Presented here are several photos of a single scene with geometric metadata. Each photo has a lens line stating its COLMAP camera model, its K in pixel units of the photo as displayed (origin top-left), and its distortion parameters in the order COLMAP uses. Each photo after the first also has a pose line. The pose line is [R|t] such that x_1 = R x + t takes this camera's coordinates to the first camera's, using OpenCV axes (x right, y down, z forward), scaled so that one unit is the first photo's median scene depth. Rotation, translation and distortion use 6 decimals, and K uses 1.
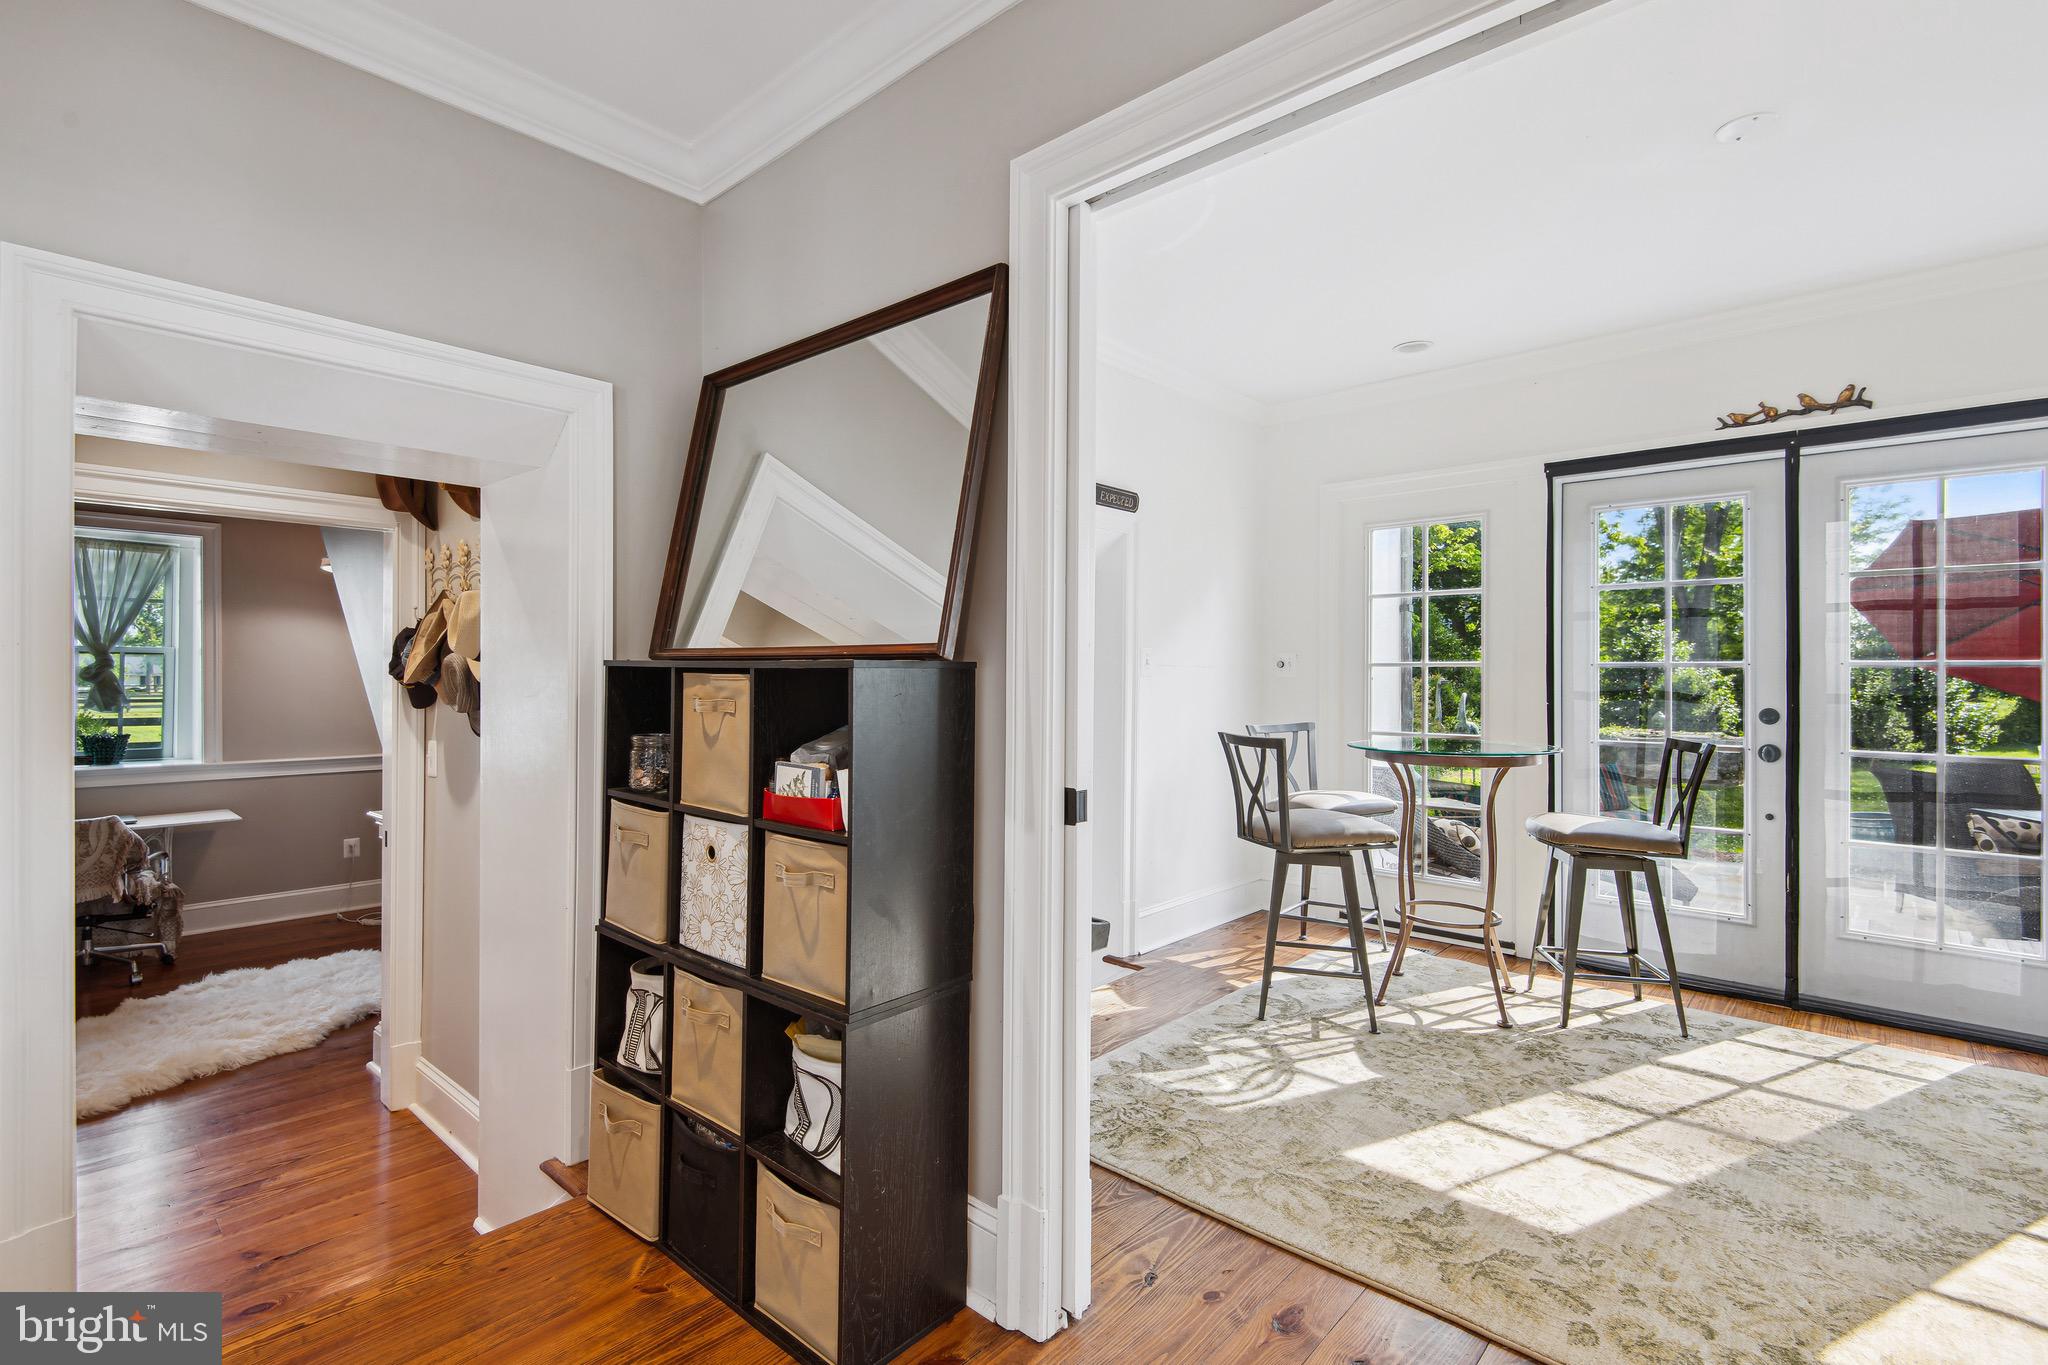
lens RADIAL K [[923.2, 0, 1033.6], [0, 923.2, 680.9], [0, 0, 1]] dist [0.001943, -0.005441]
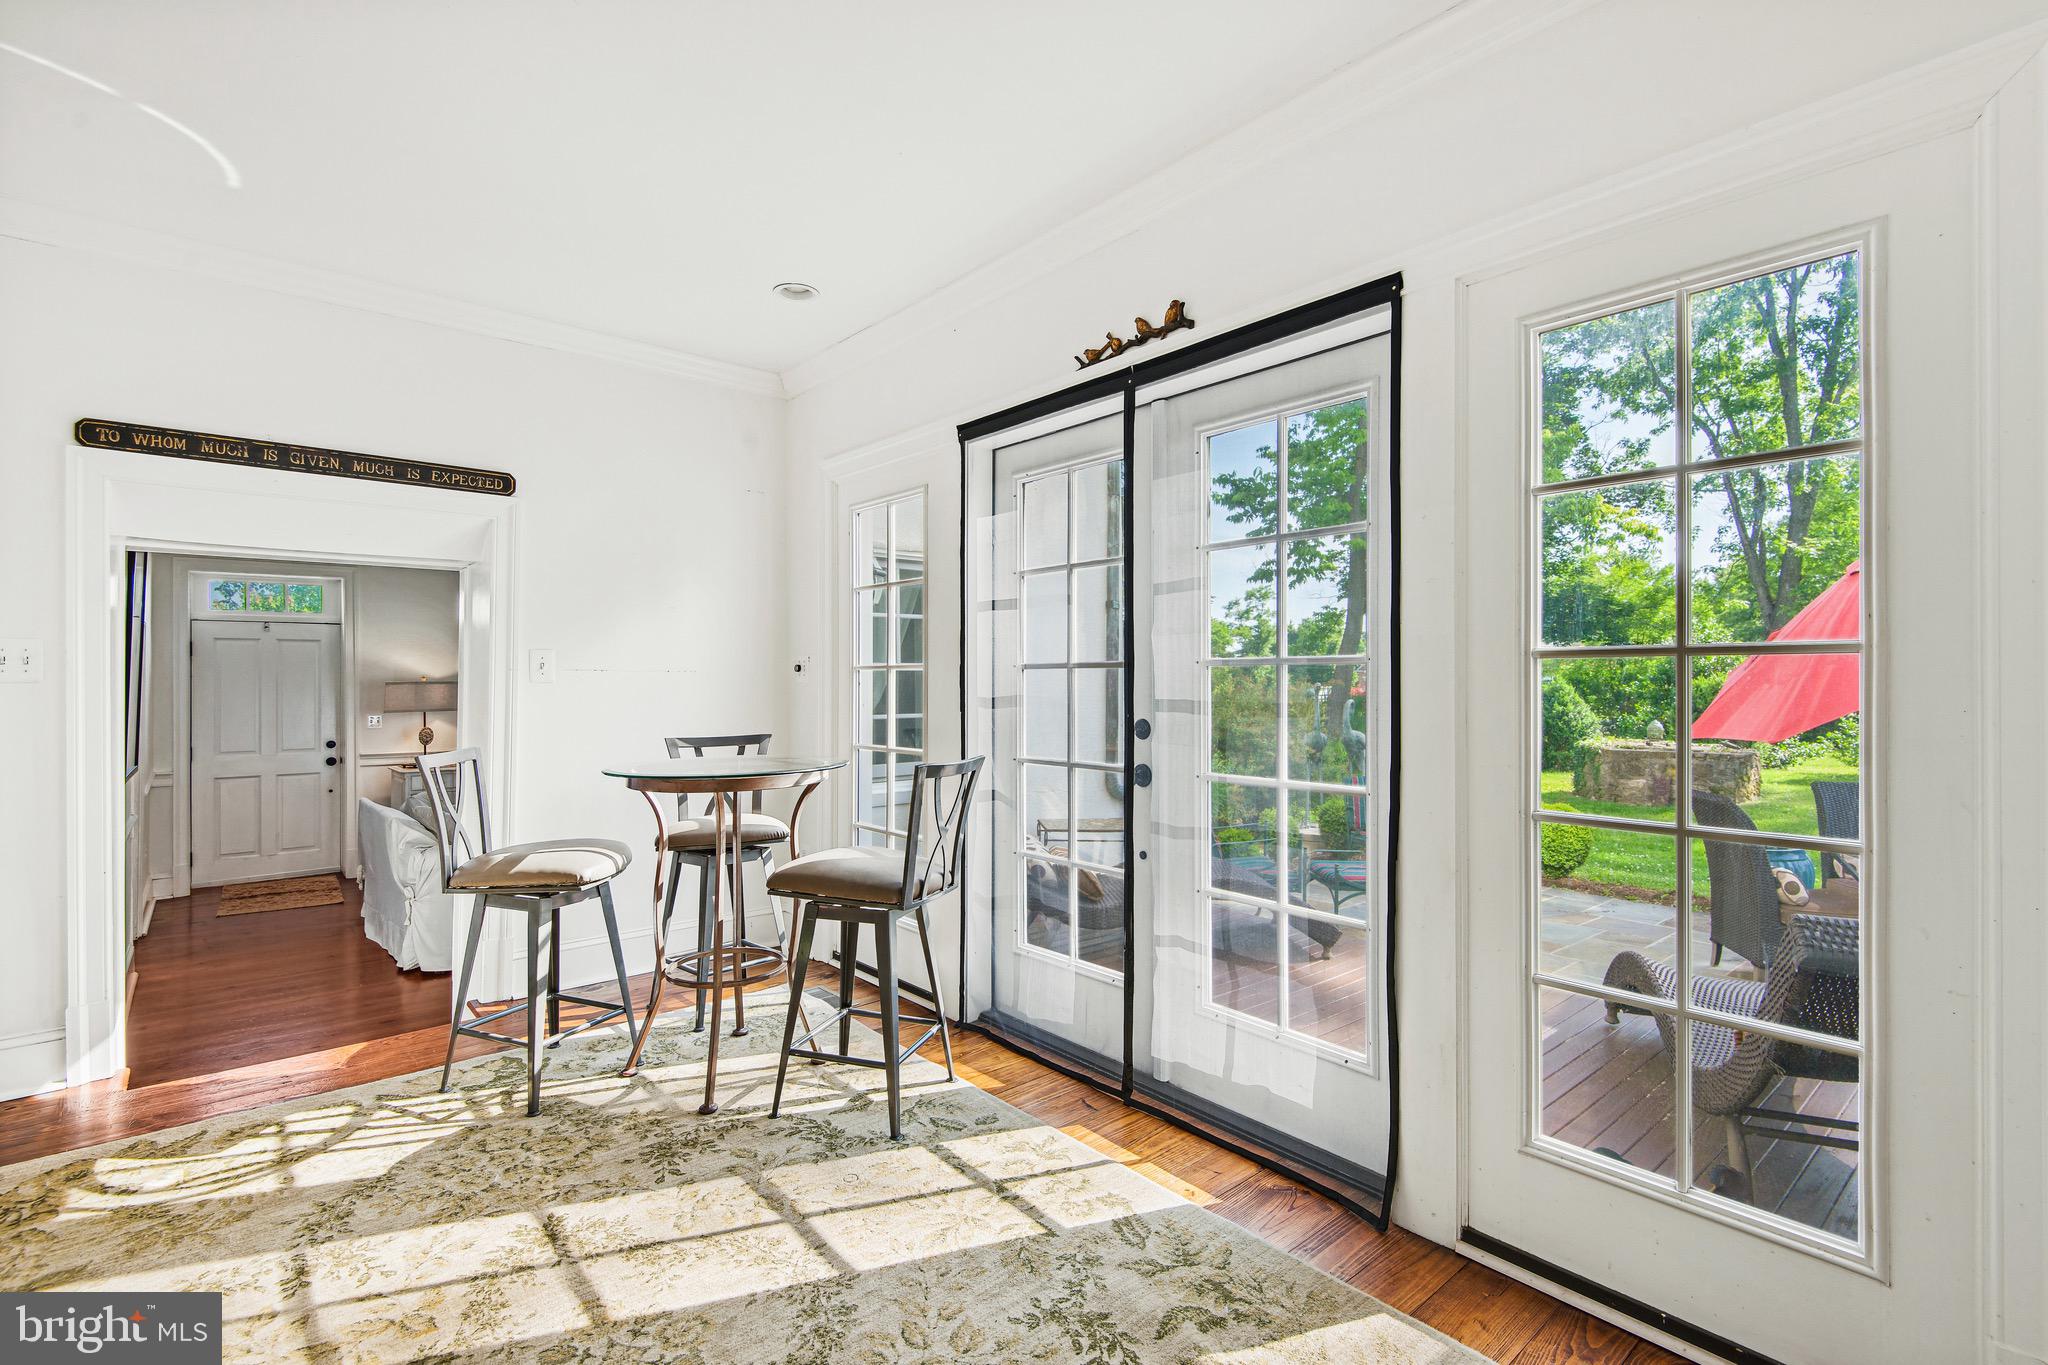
lens RADIAL K [[923.2, 0, 1030.2], [0, 923.2, 678.6], [0, 0, 1]] dist [0.001943, -0.005441]
pose [[0.994367, -0.005942, -0.105824, 0.854341], [0.004947, 0.999941, -0.009664, 0.003736], [0.105875, 0.009086, 0.994338, 0.216804]]
